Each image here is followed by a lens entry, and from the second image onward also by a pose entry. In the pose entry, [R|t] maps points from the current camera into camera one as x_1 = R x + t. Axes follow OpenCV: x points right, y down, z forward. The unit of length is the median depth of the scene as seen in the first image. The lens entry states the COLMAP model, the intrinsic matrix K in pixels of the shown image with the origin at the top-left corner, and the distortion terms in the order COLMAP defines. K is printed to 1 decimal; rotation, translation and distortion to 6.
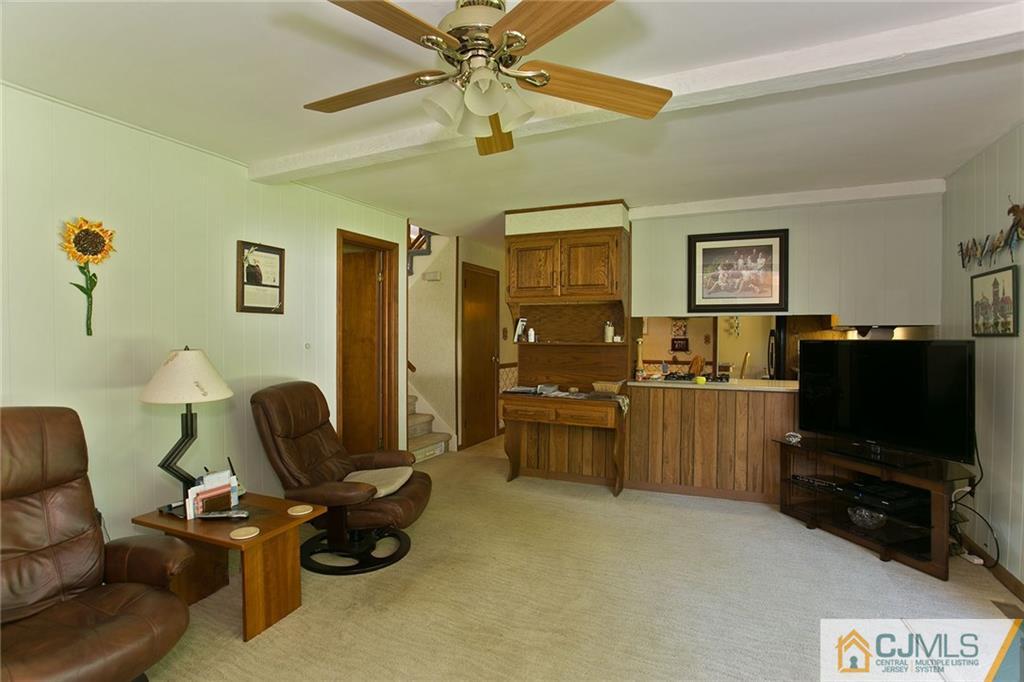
lens RADIAL K [[493.8, 0, 514.0], [0, 493.8, 341.9], [0, 0, 1]] dist [0.000769, 0.000867]
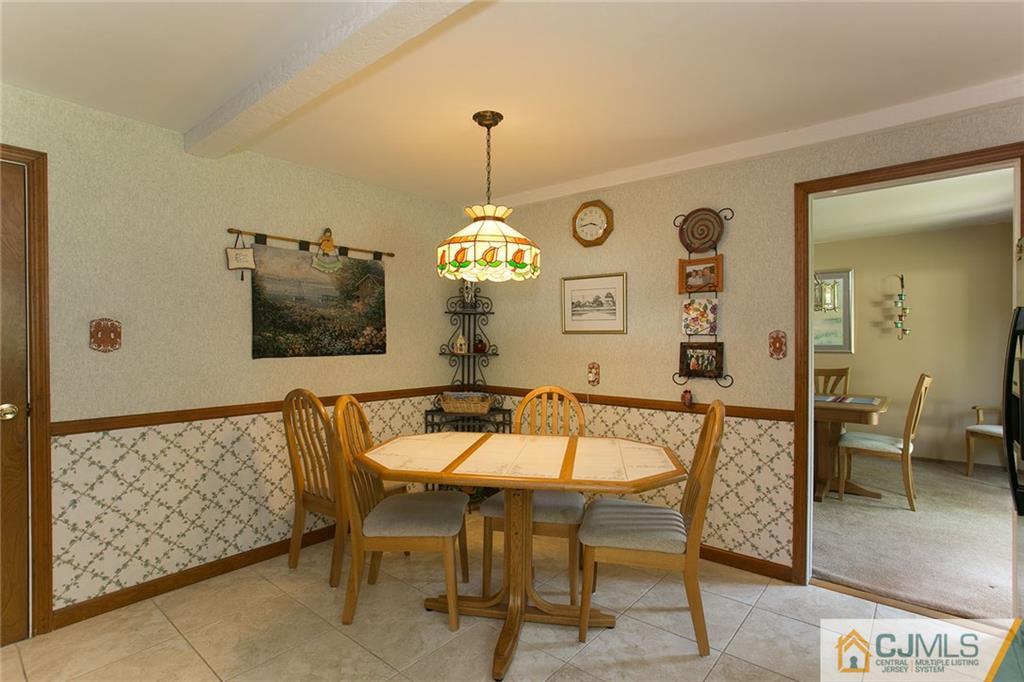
lens RADIAL K [[493.8, 0, 511.3], [0, 493.8, 339.7], [0, 0, 1]] dist [0.000769, 0.000867]
pose [[0.963574, -0.001129, -0.267439, 0.296787], [-0.000167, 0.999988, -0.004823, -0.007533], [0.267442, 0.004692, 0.963563, 0.606302]]
